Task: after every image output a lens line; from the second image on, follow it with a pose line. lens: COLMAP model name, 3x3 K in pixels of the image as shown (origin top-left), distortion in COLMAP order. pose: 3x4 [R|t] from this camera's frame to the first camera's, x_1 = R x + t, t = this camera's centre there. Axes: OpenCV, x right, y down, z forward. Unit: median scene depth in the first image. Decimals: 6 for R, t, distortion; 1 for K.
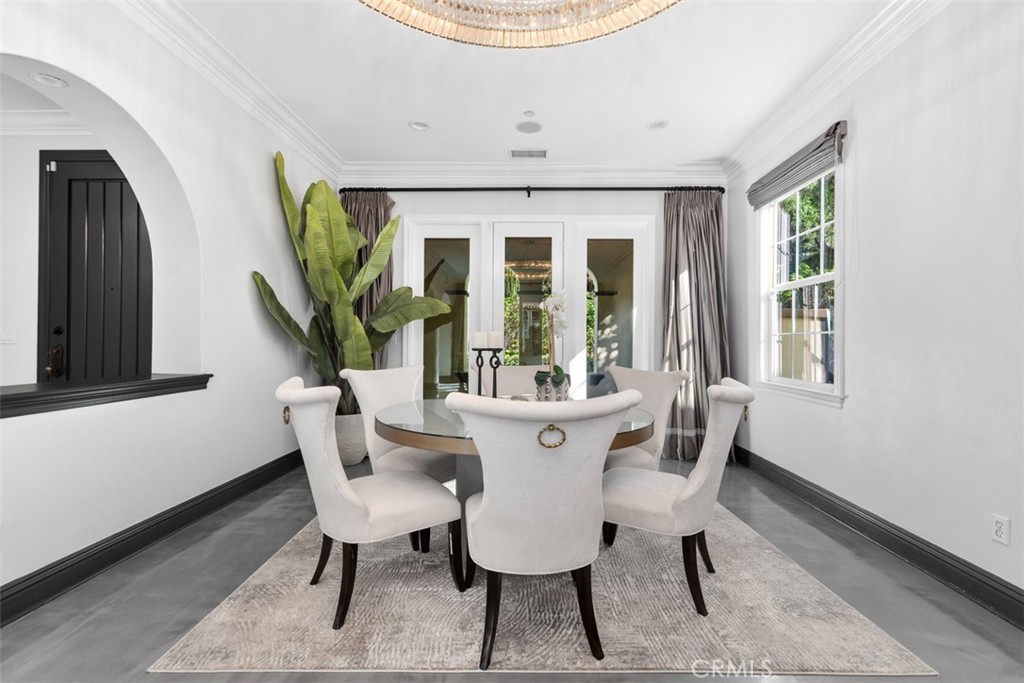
lens RADIAL K [[465.5, 0, 512.7], [0, 465.5, 337.7], [0, 0, 1]] dist [-0.002993, 0.000099]
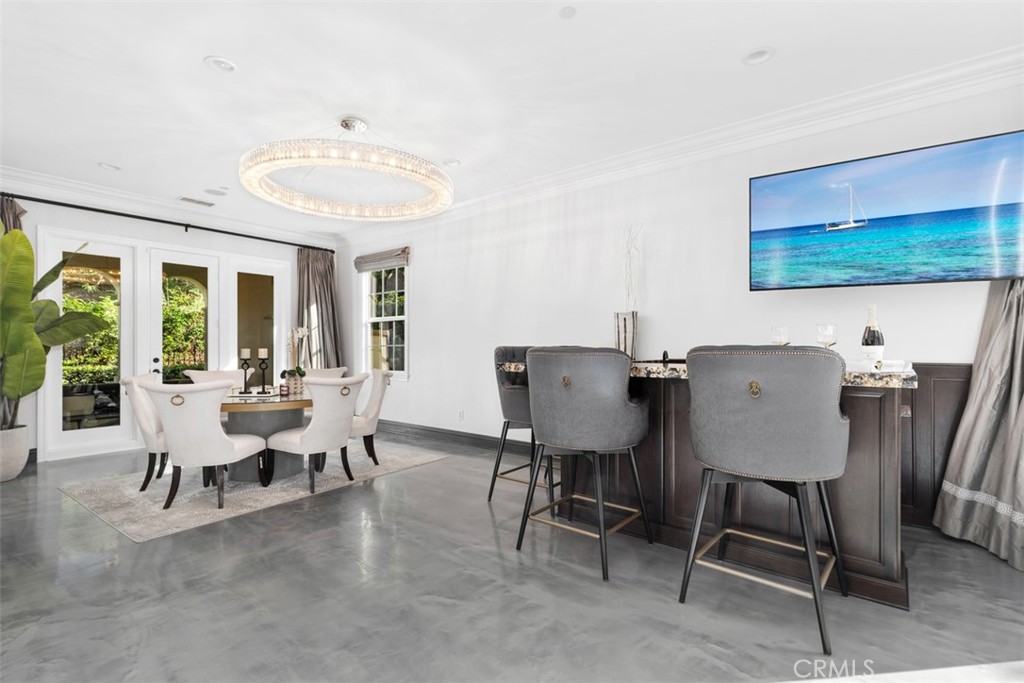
lens RADIAL K [[465.5, 0, 510.0], [0, 465.5, 343.8], [0, 0, 1]] dist [-0.002993, 0.000099]
pose [[0.600679, -0.002097, 0.799488, -0.457274], [-0.000921, 0.999994, 0.003314, -0.020258], [-0.799490, -0.002727, 0.600673, -0.416760]]
